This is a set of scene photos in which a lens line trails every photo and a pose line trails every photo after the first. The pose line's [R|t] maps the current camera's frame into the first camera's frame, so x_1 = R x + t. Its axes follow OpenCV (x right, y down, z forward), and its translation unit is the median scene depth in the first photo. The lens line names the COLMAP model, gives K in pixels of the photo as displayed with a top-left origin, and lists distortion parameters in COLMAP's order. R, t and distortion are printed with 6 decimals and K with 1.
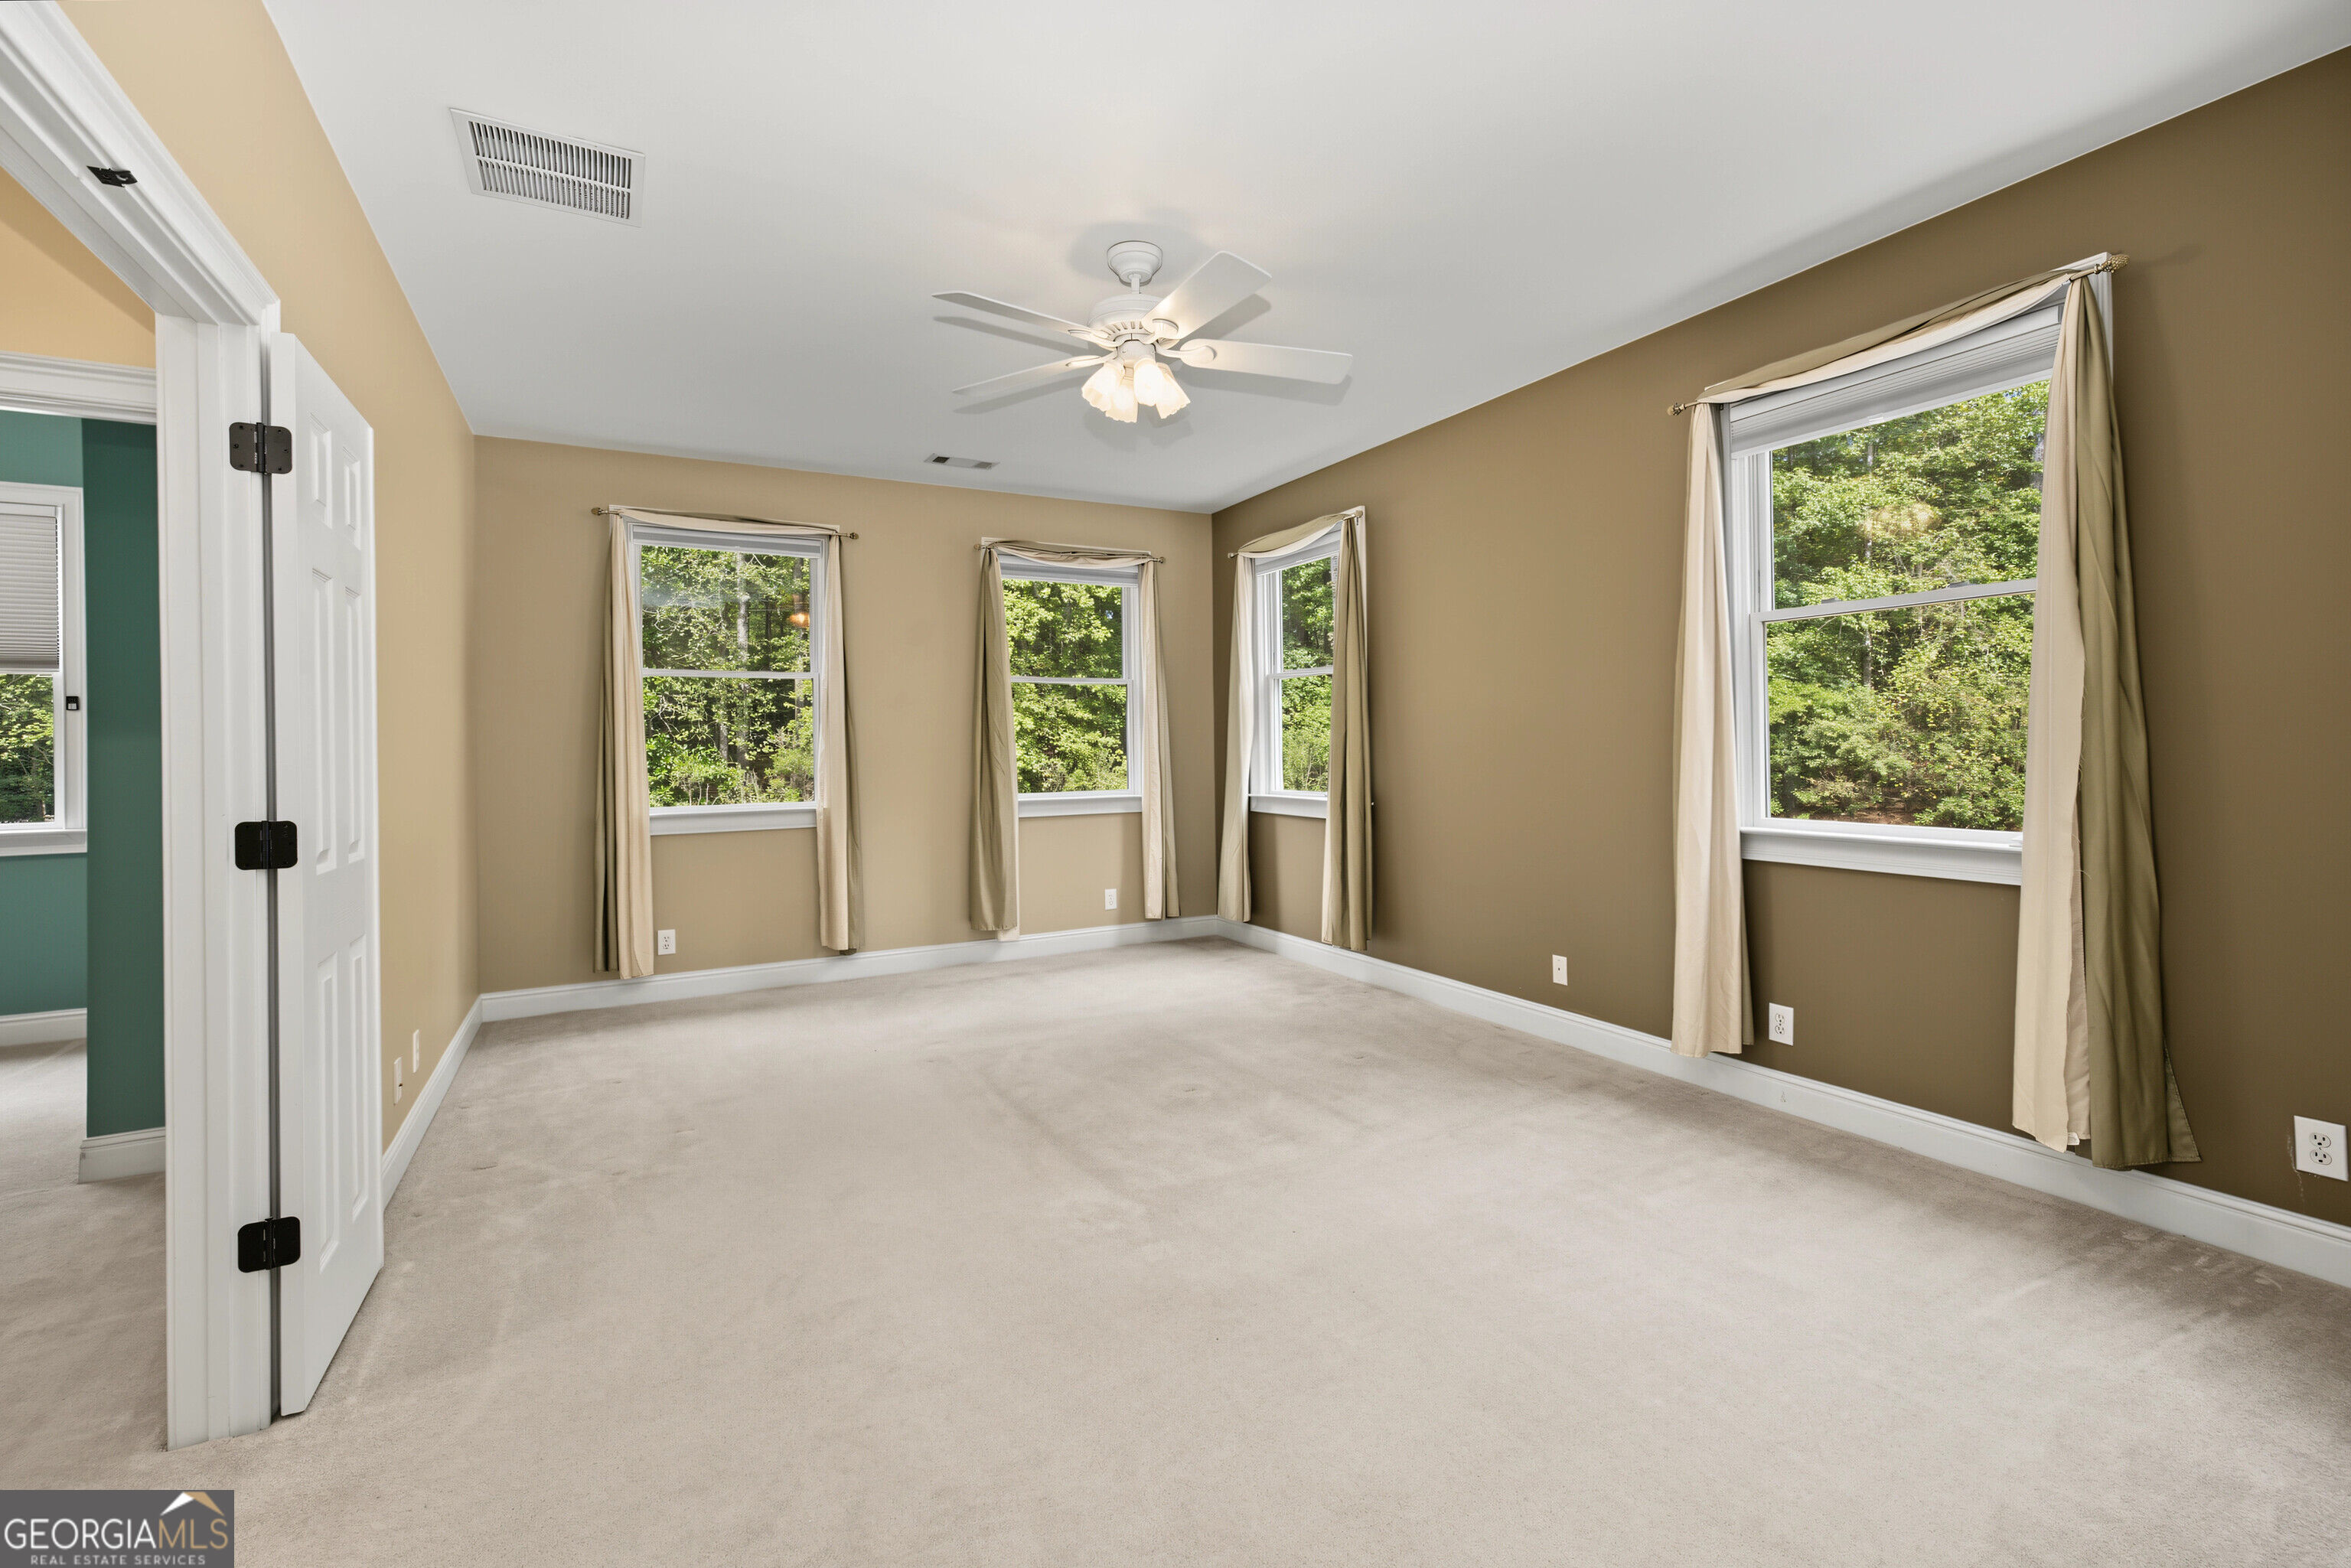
lens RADIAL K [[1010.3, 0, 1171.2], [0, 1010.3, 768.4], [0, 0, 1]] dist [0.001089, -0.000501]
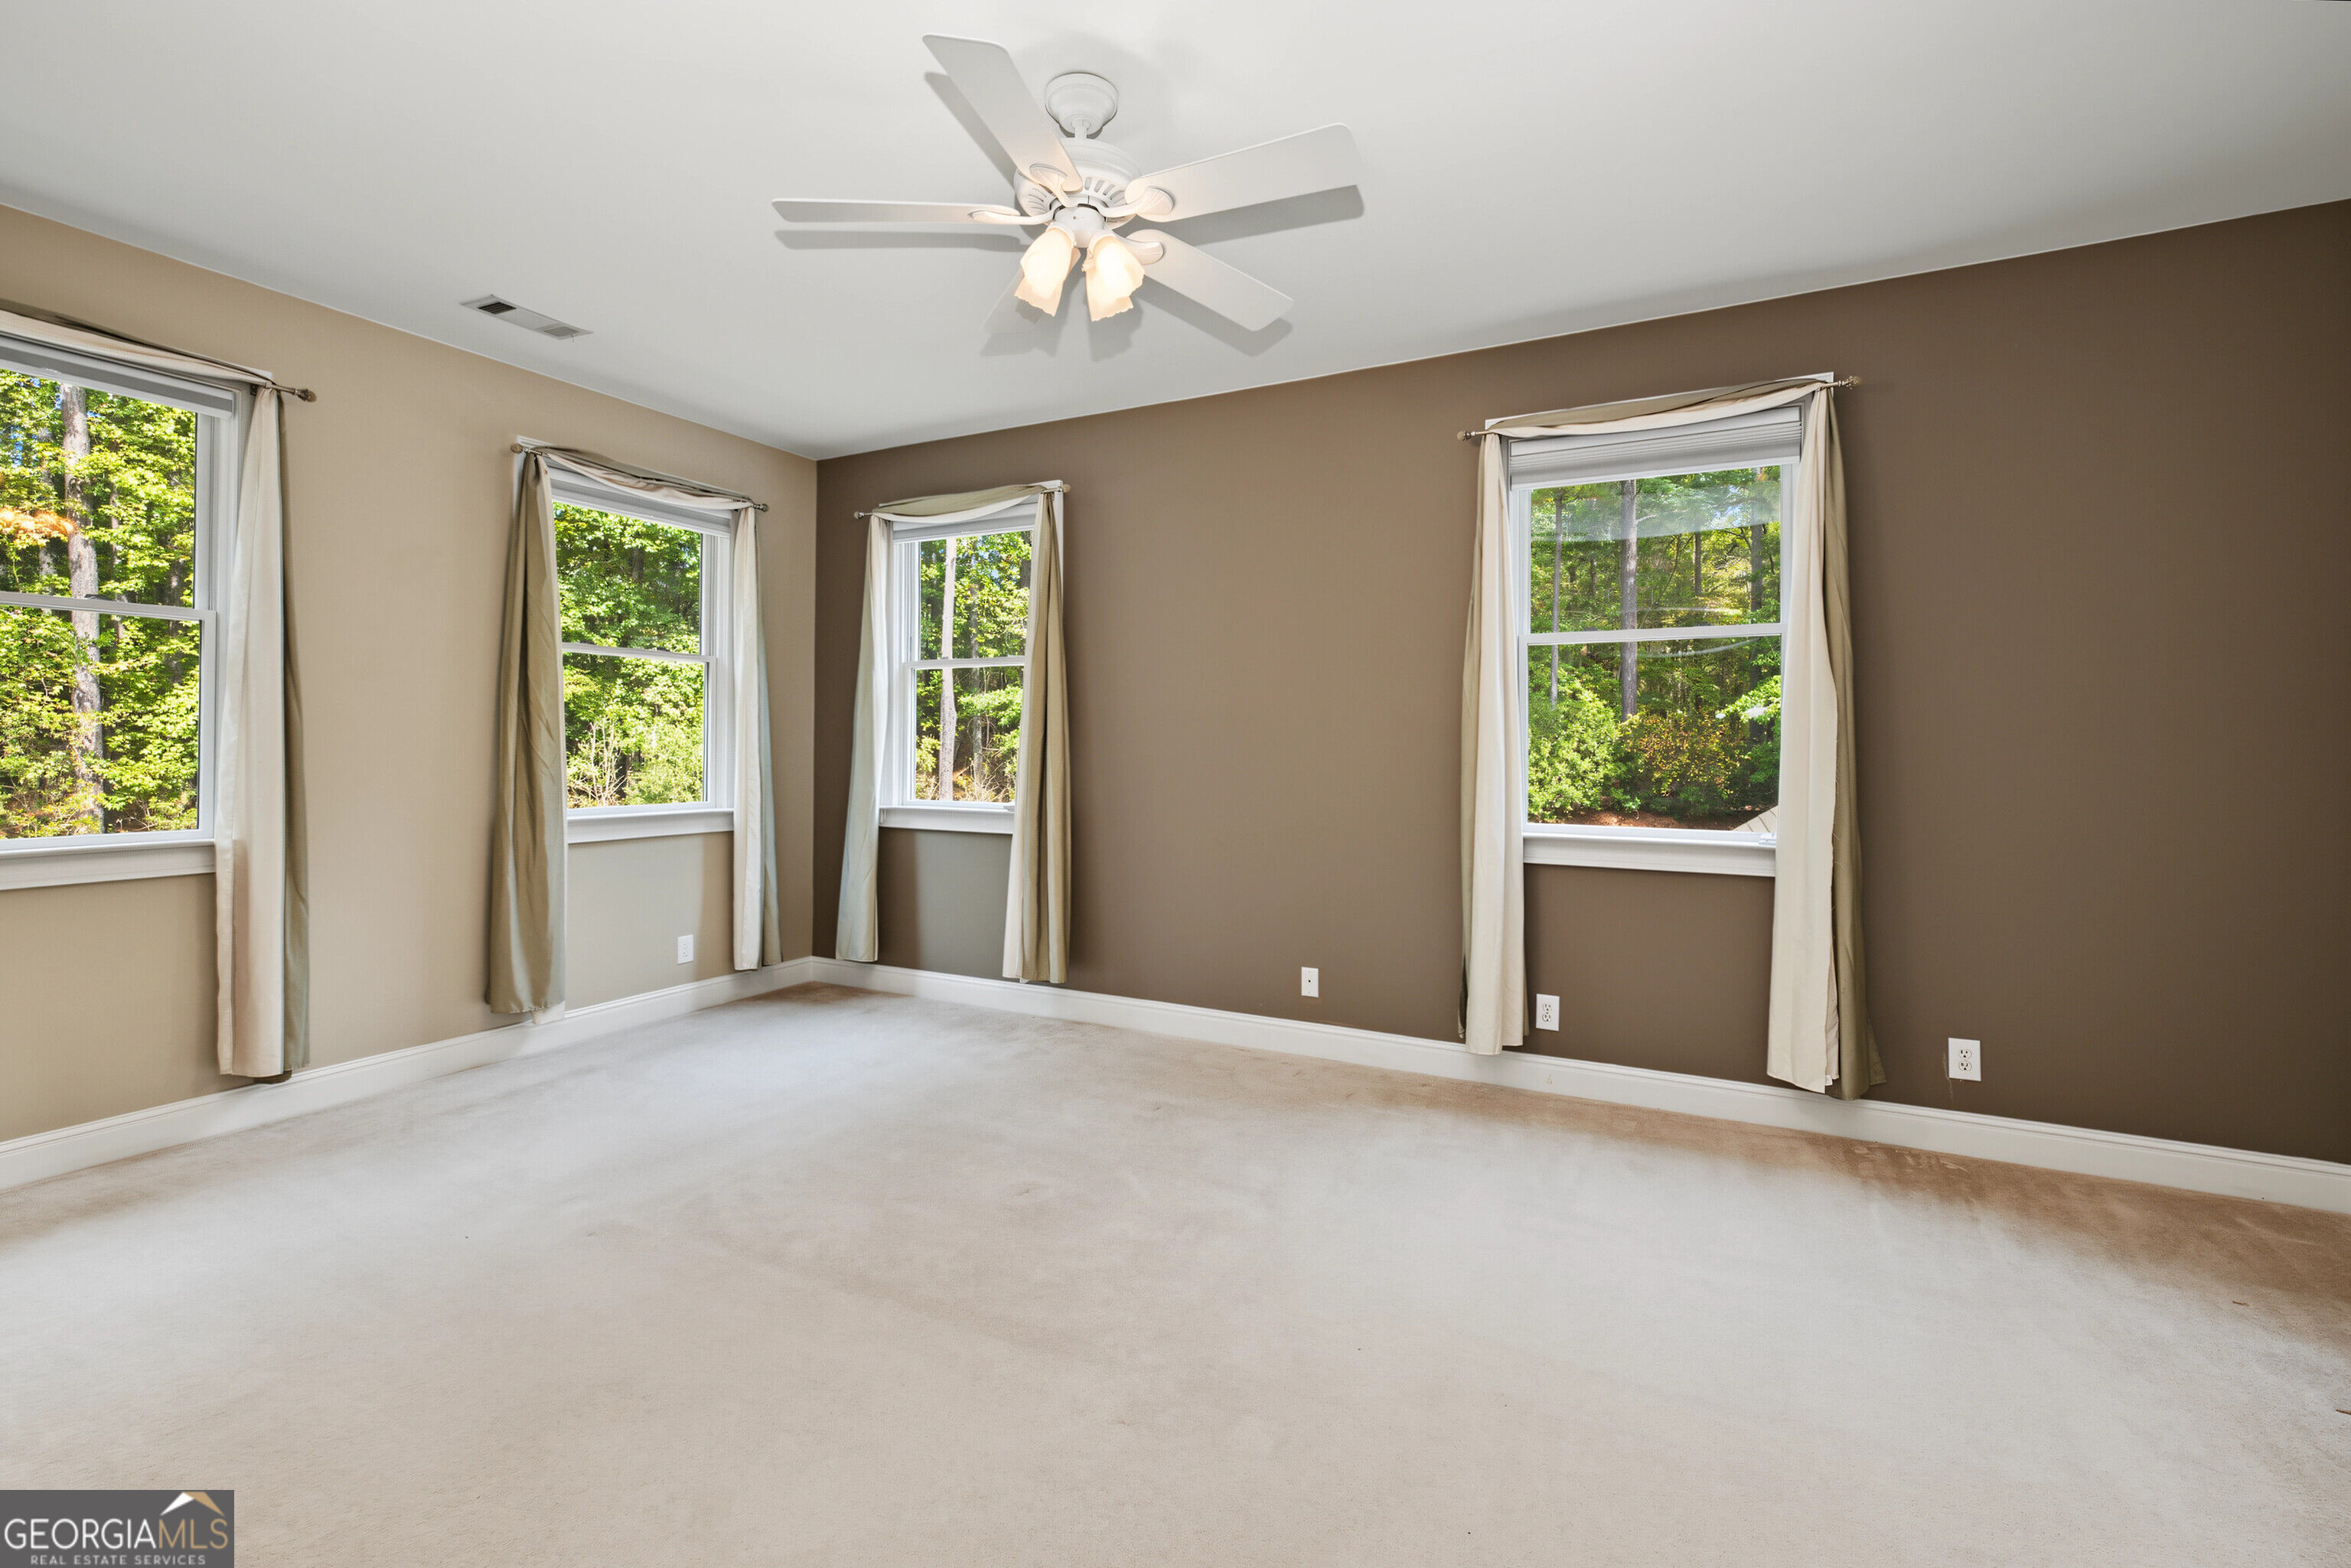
lens RADIAL K [[1043.4, 0, 1177.2], [0, 1043.4, 752.5], [0, 0, 1]] dist [0.001855, -0.000297]
pose [[0.828655, 0.014686, 0.559567, -0.251449], [-0.004200, 0.999791, -0.020020, -0.002257], [-0.559744, 0.014239, 0.828543, 0.198935]]
